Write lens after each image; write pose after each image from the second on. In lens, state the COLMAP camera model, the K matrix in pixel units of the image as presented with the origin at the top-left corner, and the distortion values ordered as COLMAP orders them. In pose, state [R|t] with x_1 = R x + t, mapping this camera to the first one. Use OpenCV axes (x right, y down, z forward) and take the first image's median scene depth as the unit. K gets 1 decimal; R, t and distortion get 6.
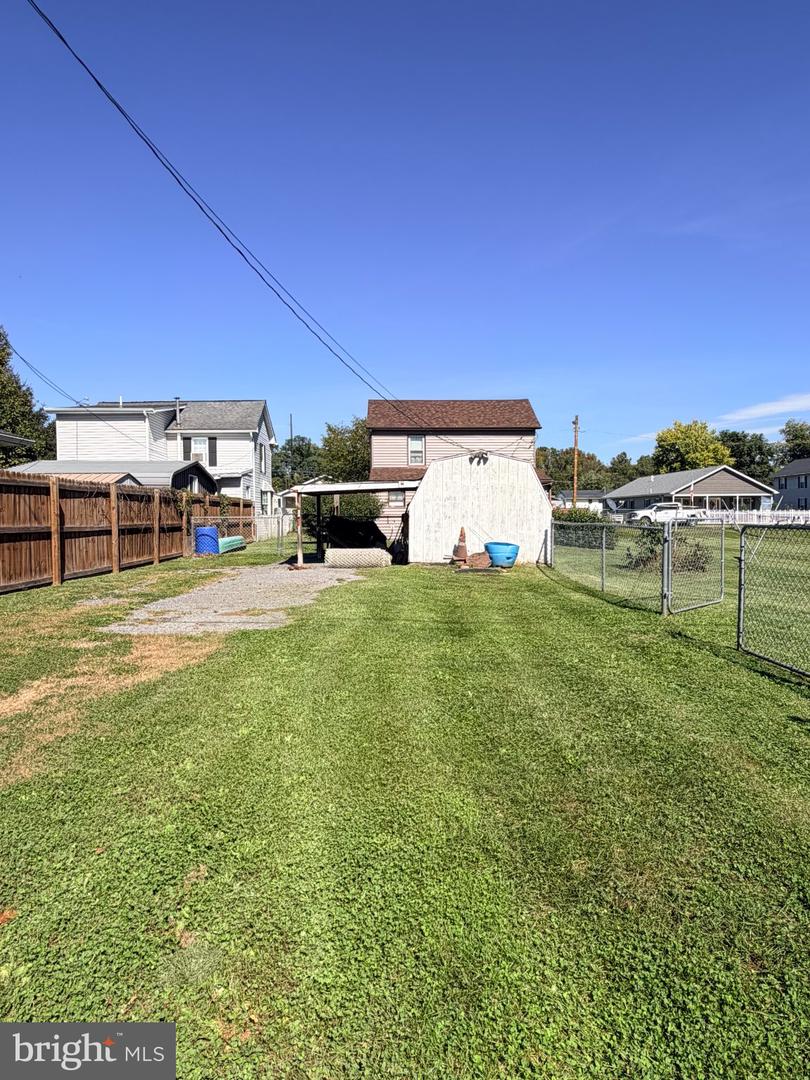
lens RADIAL K [[725.2, 0, 404.7], [0, 725.2, 540.2], [0, 0, 1]] dist [0.001095, 0.000071]
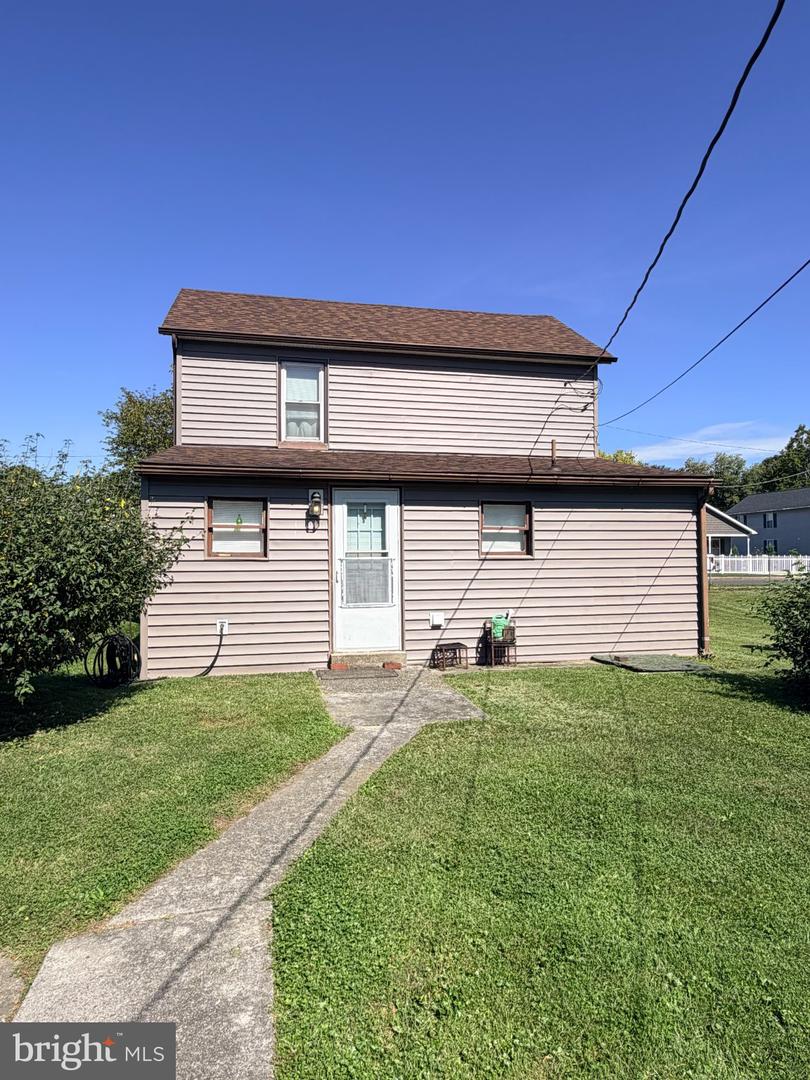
lens RADIAL K [[725.2, 0, 403.0], [0, 725.2, 544.2], [0, 0, 1]] dist [0.001095, 0.000071]
pose [[0.985253, 0.009152, 0.170859, 0.003985], [-0.001013, 0.998863, -0.047665, -0.033063], [-0.171101, 0.046789, 0.984142, 0.624687]]
